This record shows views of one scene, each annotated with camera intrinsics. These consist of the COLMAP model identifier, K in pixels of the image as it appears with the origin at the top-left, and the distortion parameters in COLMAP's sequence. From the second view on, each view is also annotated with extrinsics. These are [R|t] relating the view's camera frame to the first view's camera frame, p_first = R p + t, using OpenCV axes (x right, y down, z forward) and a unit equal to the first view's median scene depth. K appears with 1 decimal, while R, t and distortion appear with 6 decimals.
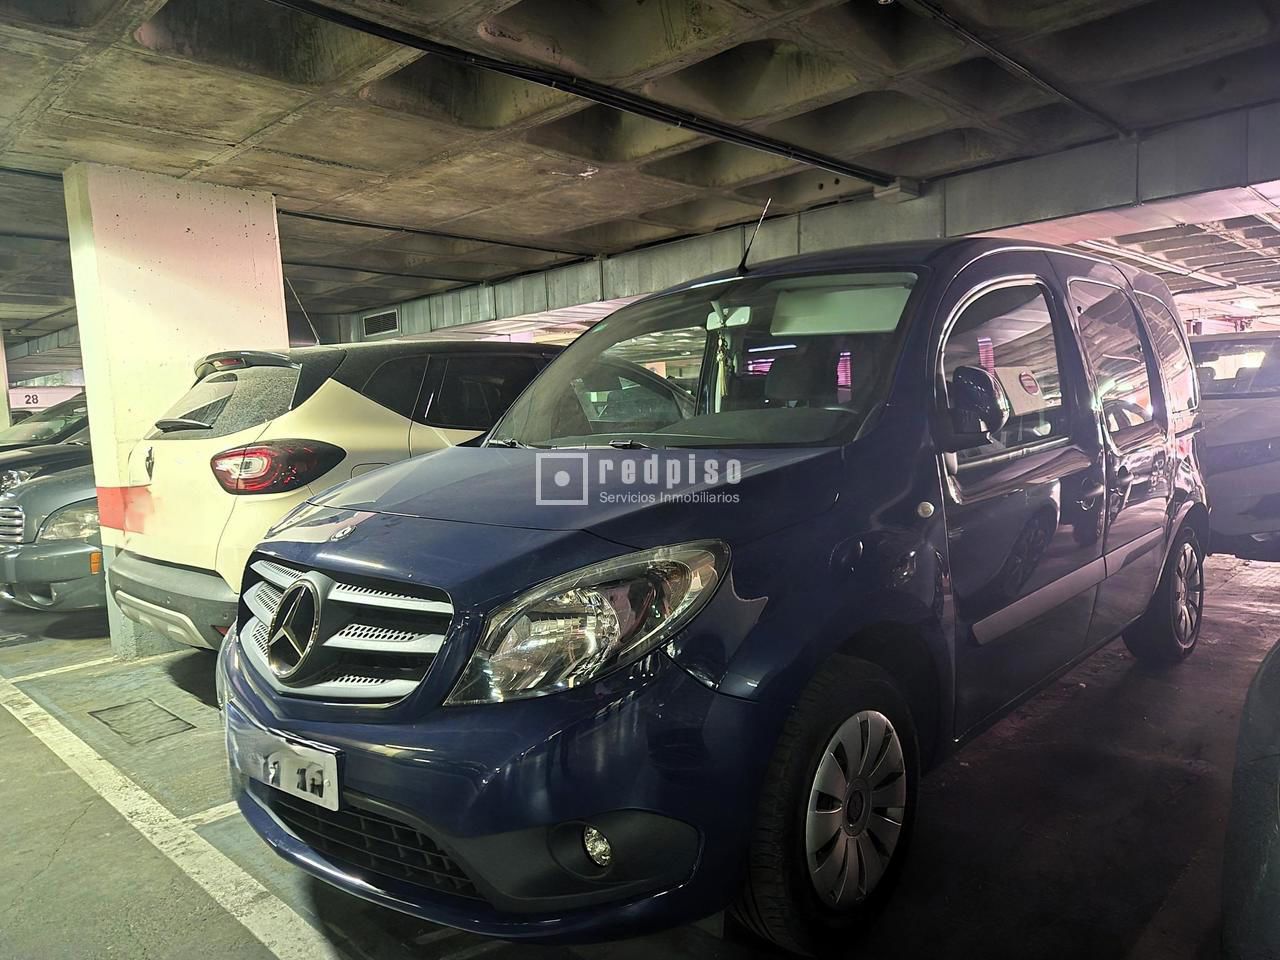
lens RADIAL K [[862.1, 0, 640.0], [0, 862.1, 480.0], [0, 0, 1]] dist [0.061656, -0.050653]
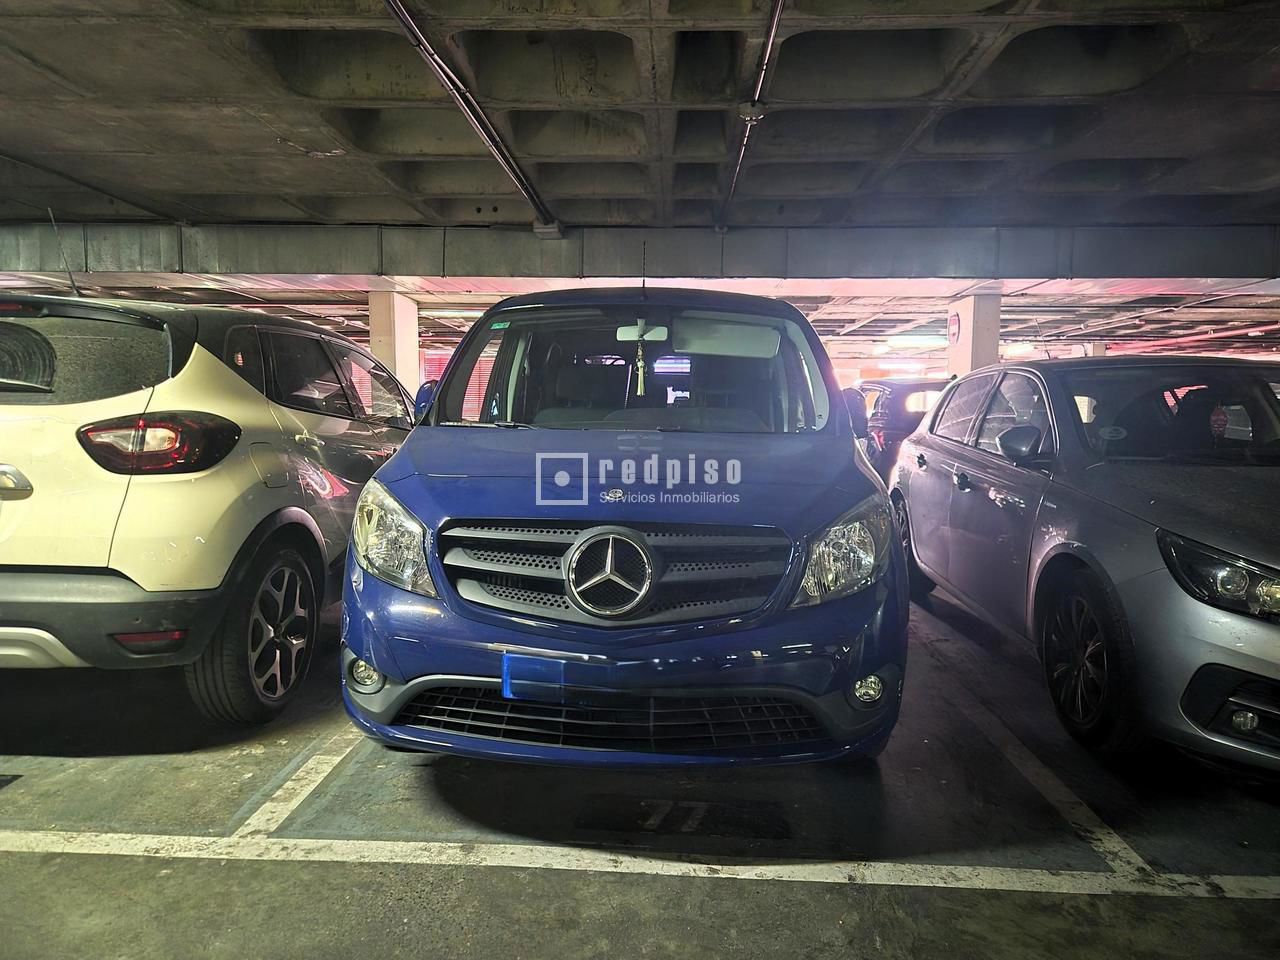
lens RADIAL K [[862.1, 0, 640.0], [0, 862.1, 480.0], [0, 0, 1]] dist [0.061656, -0.050653]
pose [[0.753049, 0.001773, 0.657962, -0.581829], [0.004609, 0.999958, -0.007969, 0.028247], [-0.657948, 0.009034, 0.753009, 0.049126]]
